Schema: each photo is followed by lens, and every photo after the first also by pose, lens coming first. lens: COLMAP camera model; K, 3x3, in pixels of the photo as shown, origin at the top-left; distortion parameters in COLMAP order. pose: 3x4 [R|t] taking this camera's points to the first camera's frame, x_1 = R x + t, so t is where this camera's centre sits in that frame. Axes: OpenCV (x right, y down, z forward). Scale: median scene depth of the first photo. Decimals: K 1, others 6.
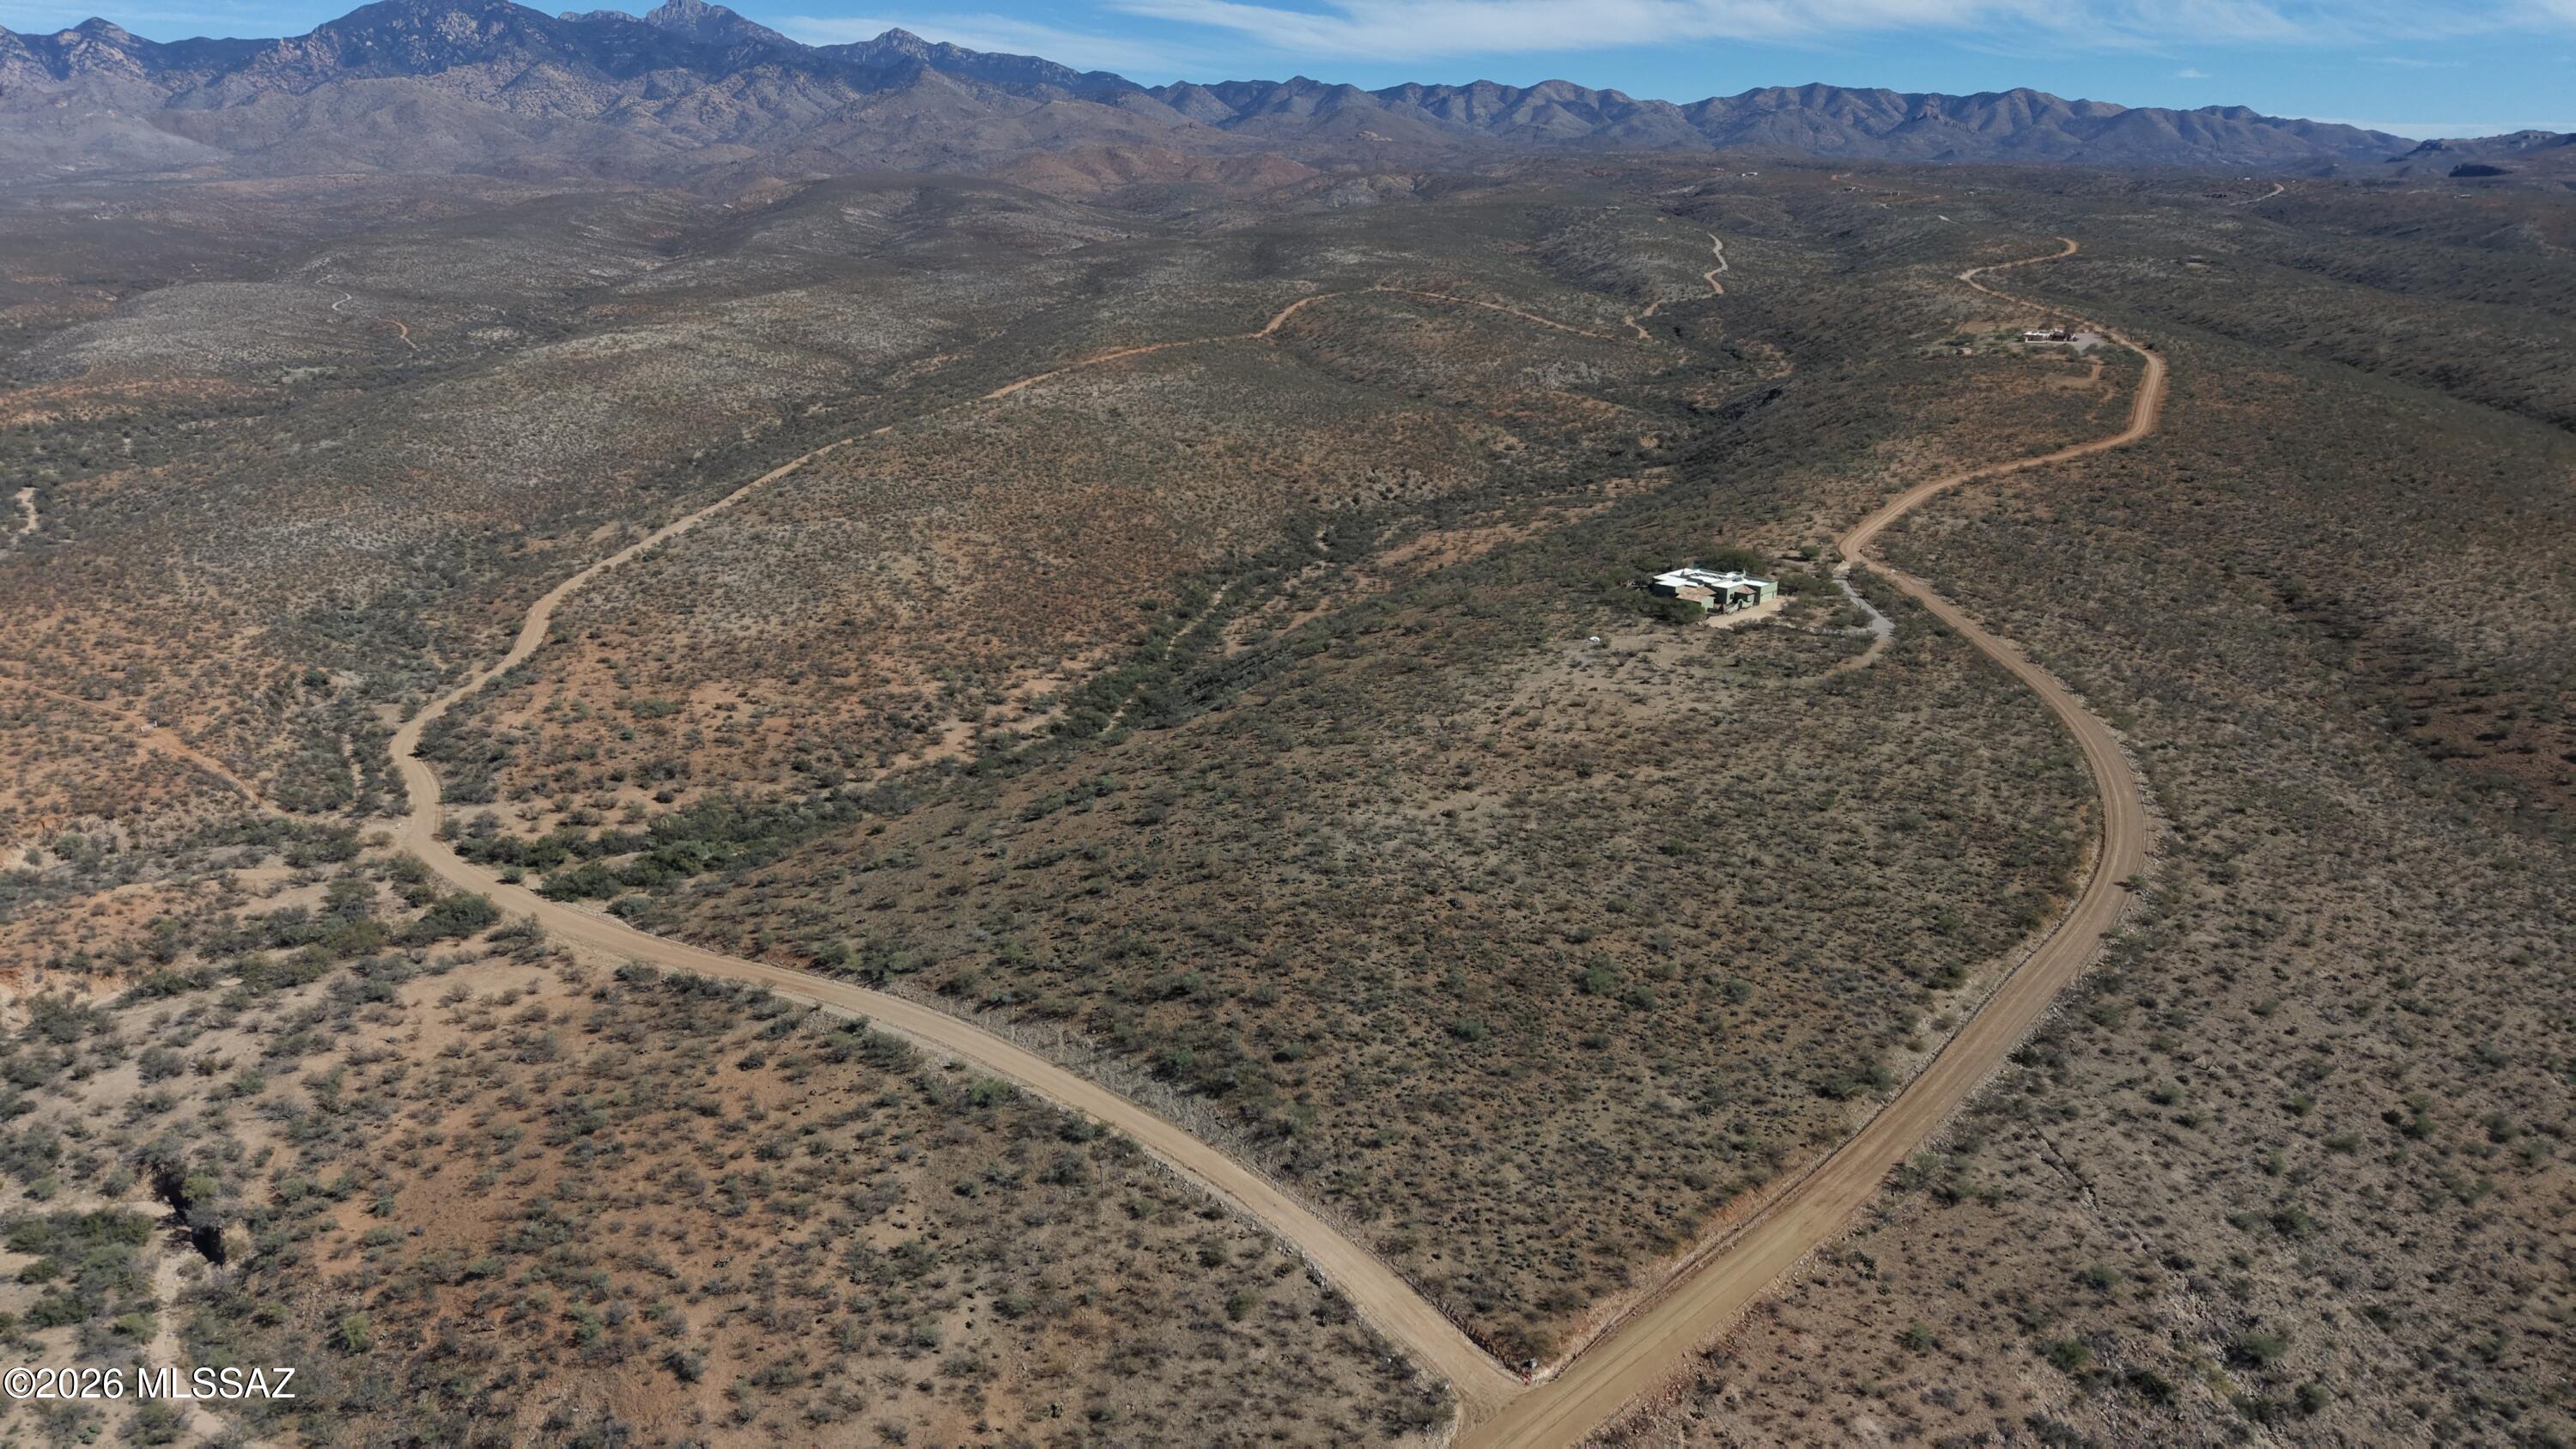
lens RADIAL K [[1721.0, 0, 1280.6], [0, 1721.0, 723.6], [0, 0, 1]] dist [0.030310, -0.031520]
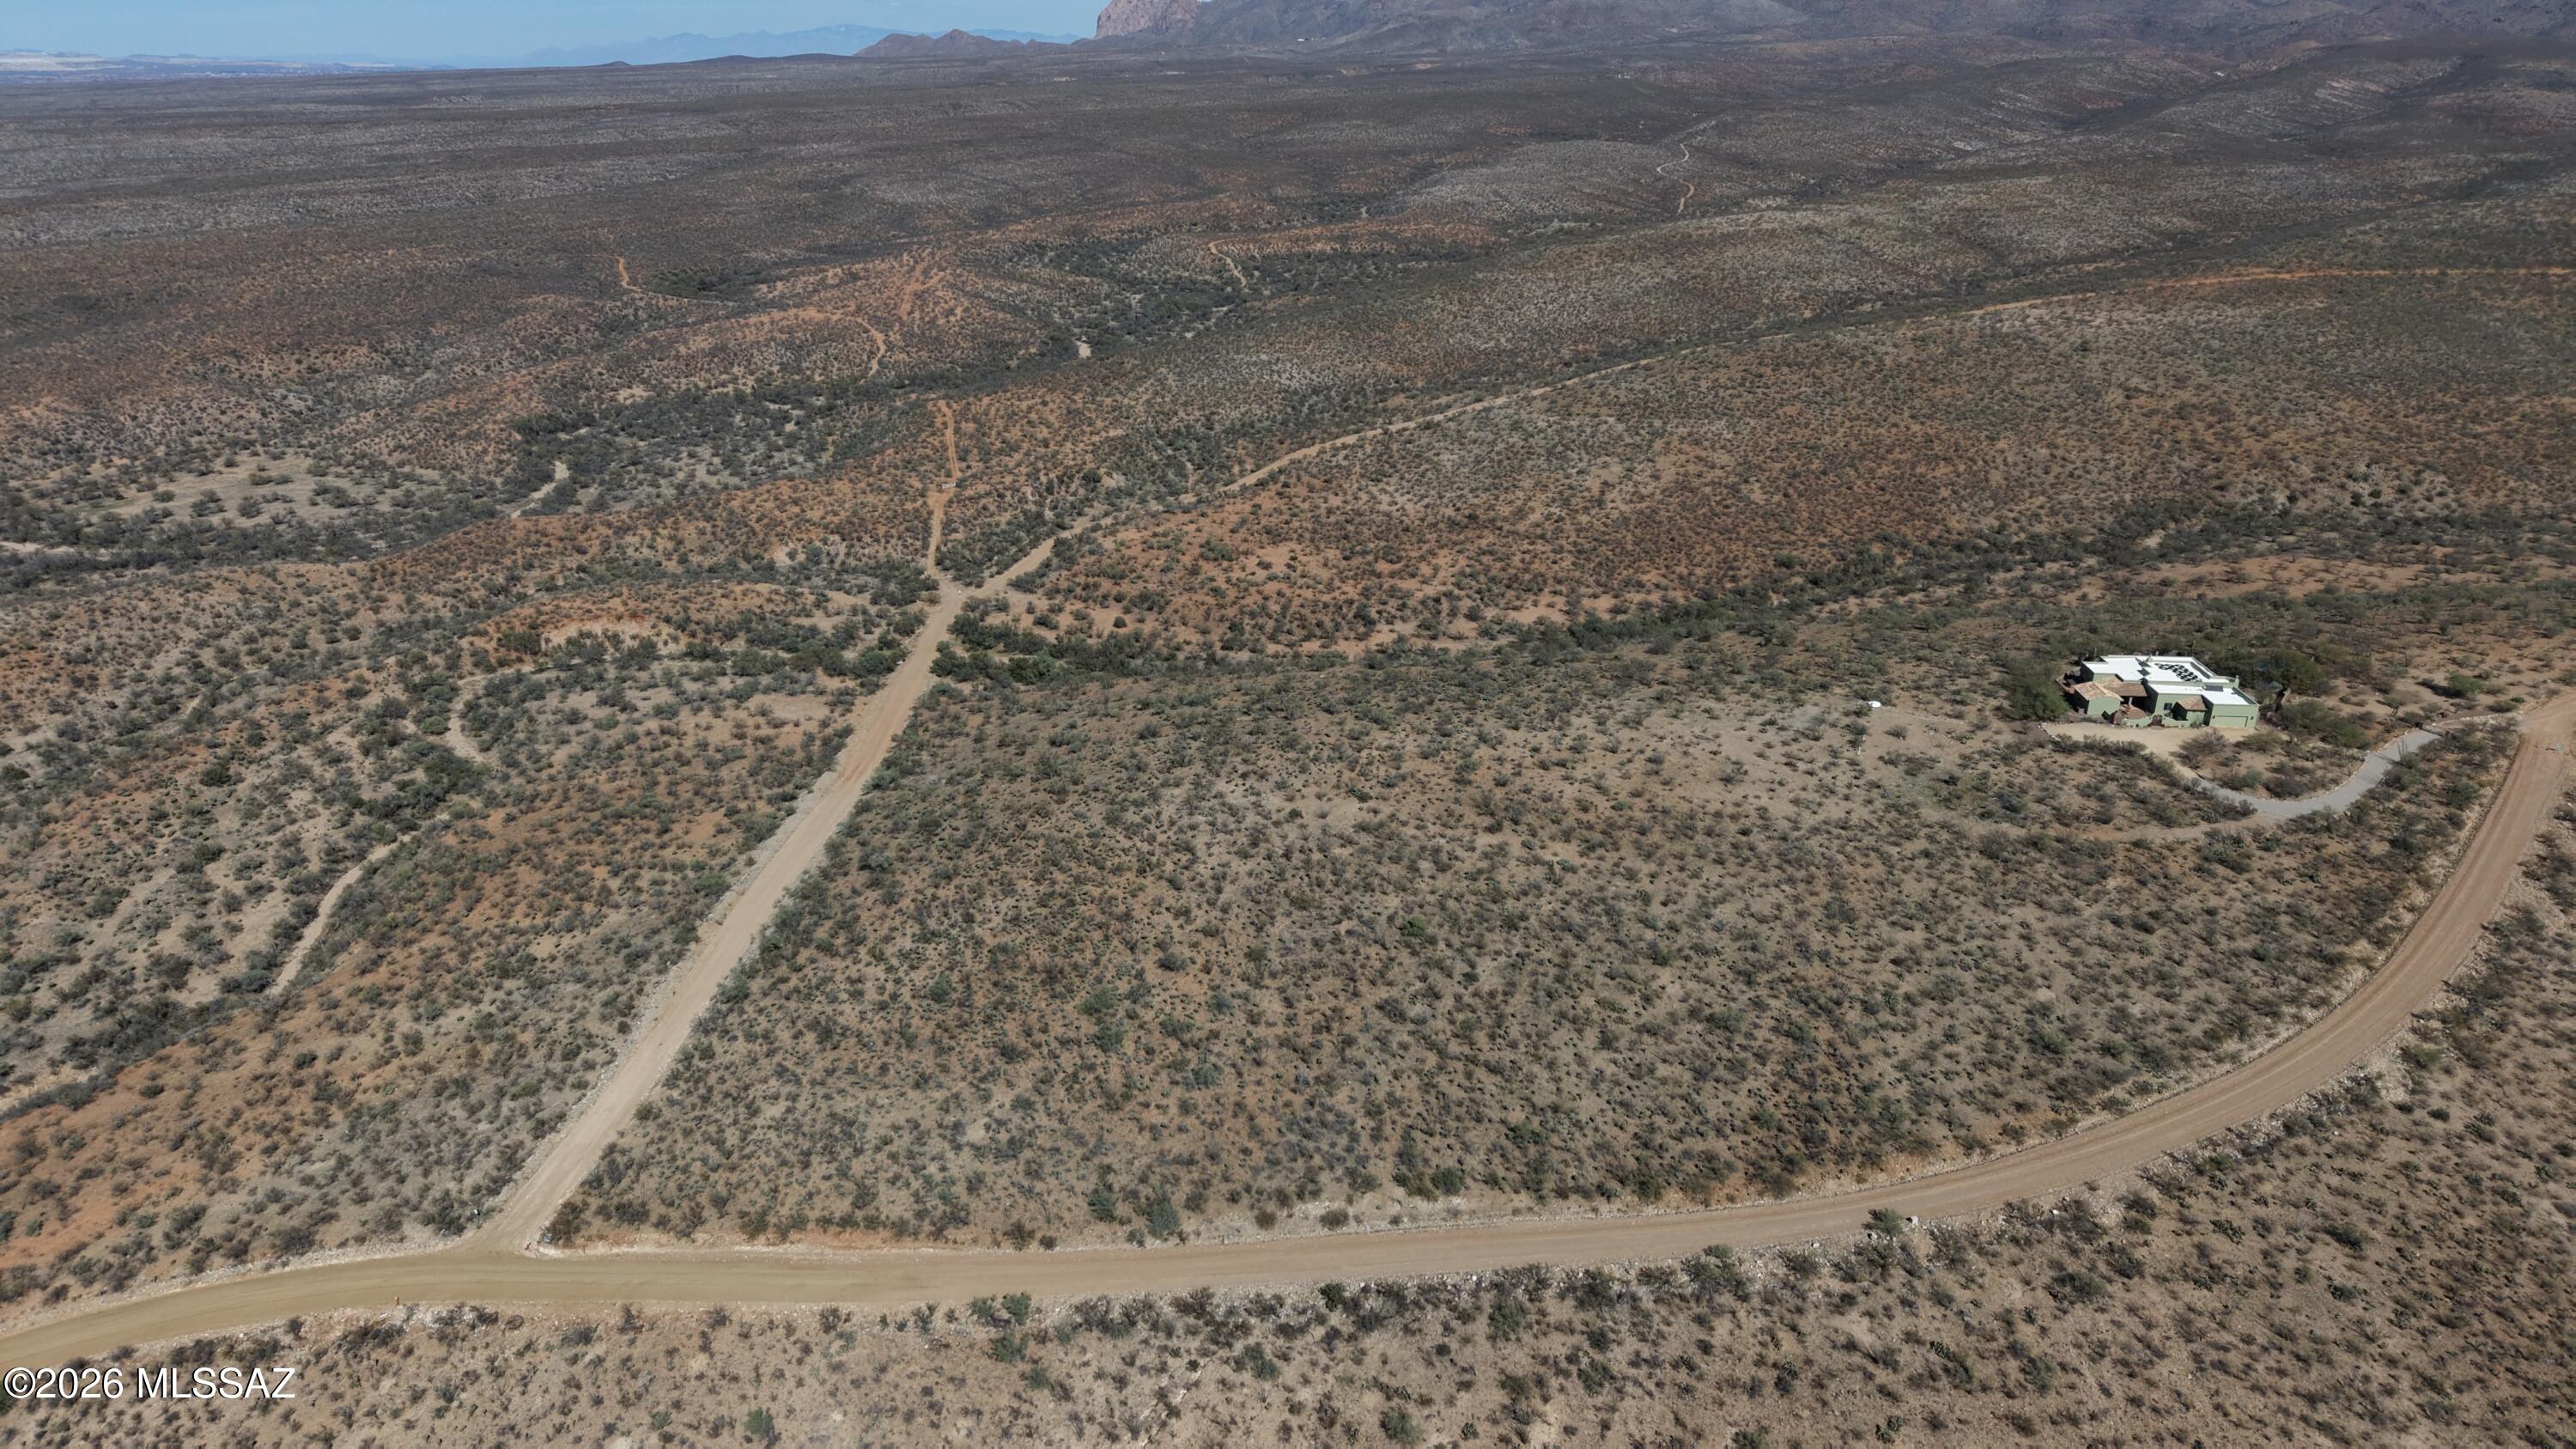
lens RADIAL K [[1721.0, 0, 1284.3], [0, 1721.0, 724.8], [0, 0, 1]] dist [0.030310, -0.031520]
pose [[0.675843, 0.276452, -0.683236, 0.556956], [-0.225773, 0.960081, 0.165140, -0.112581], [0.701615, 0.042647, 0.711279, 0.267676]]
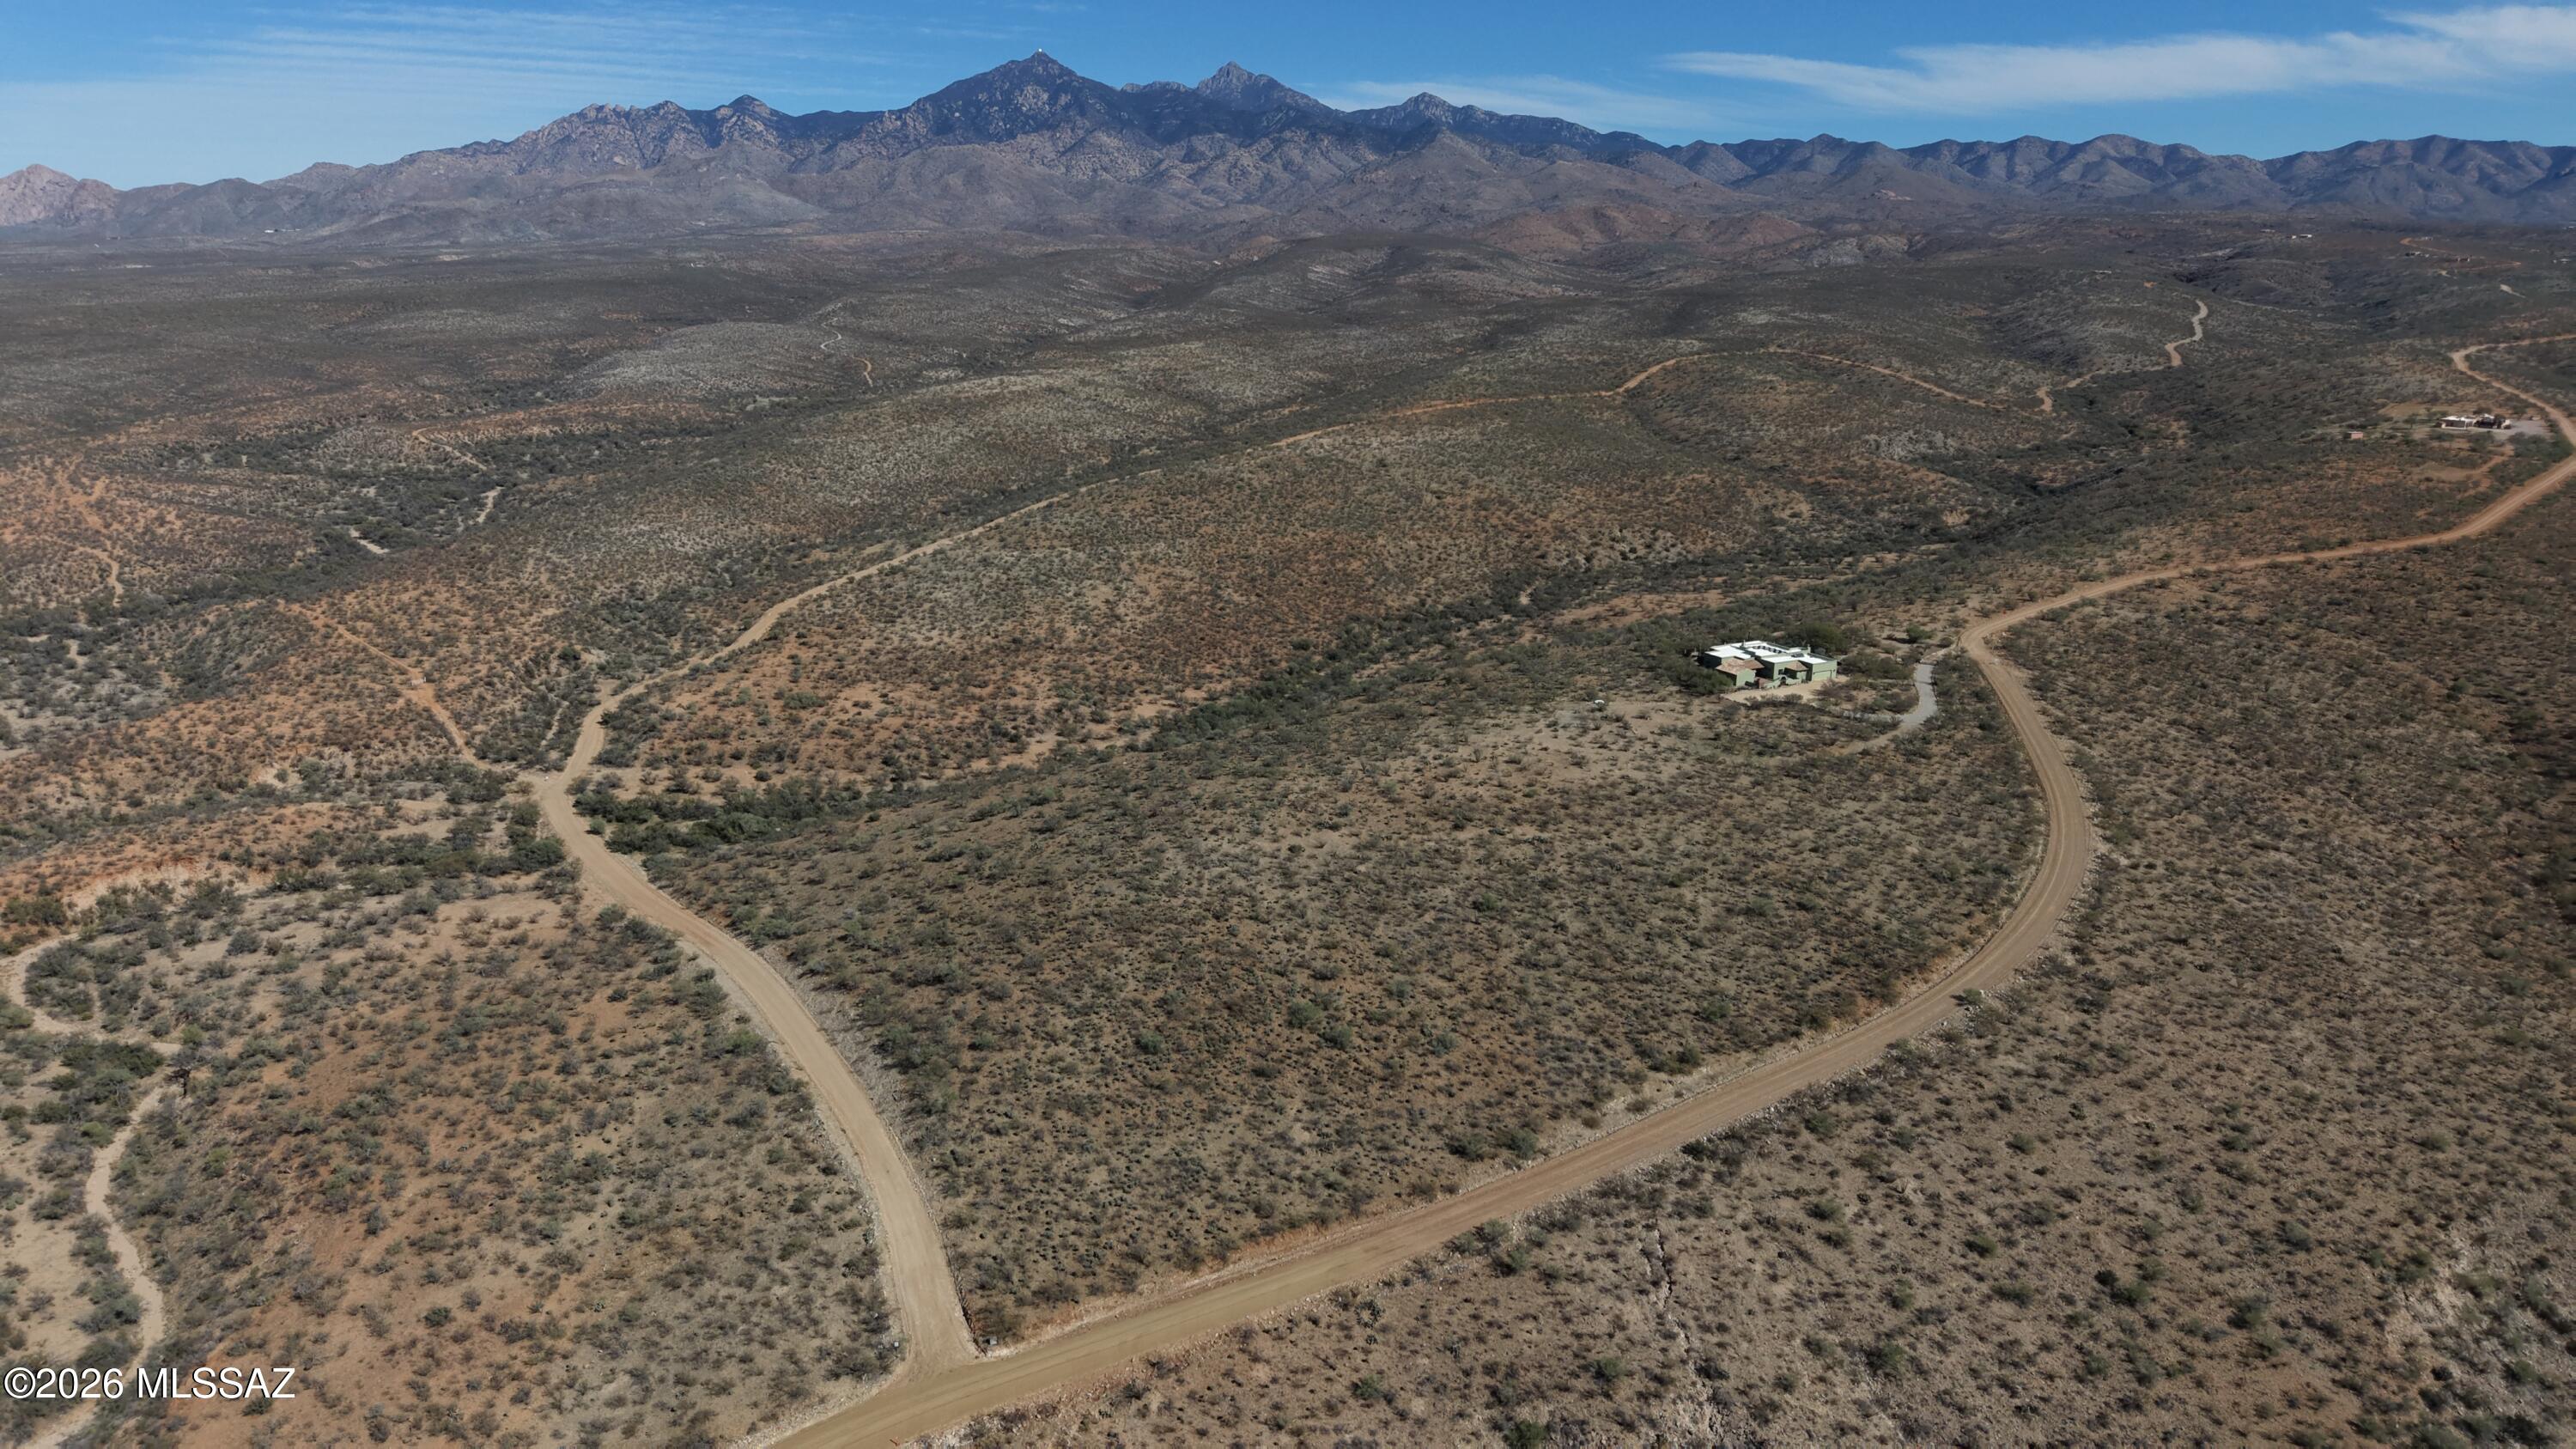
lens RADIAL K [[1721.0, 0, 1282.3], [0, 1721.0, 722.4], [0, 0, 1]] dist [0.030310, -0.031520]
pose [[0.958725, 0.083171, -0.271900, 0.286651], [-0.091742, 0.995603, -0.018942, -0.002423], [0.269129, 0.043105, 0.962139, 0.004188]]
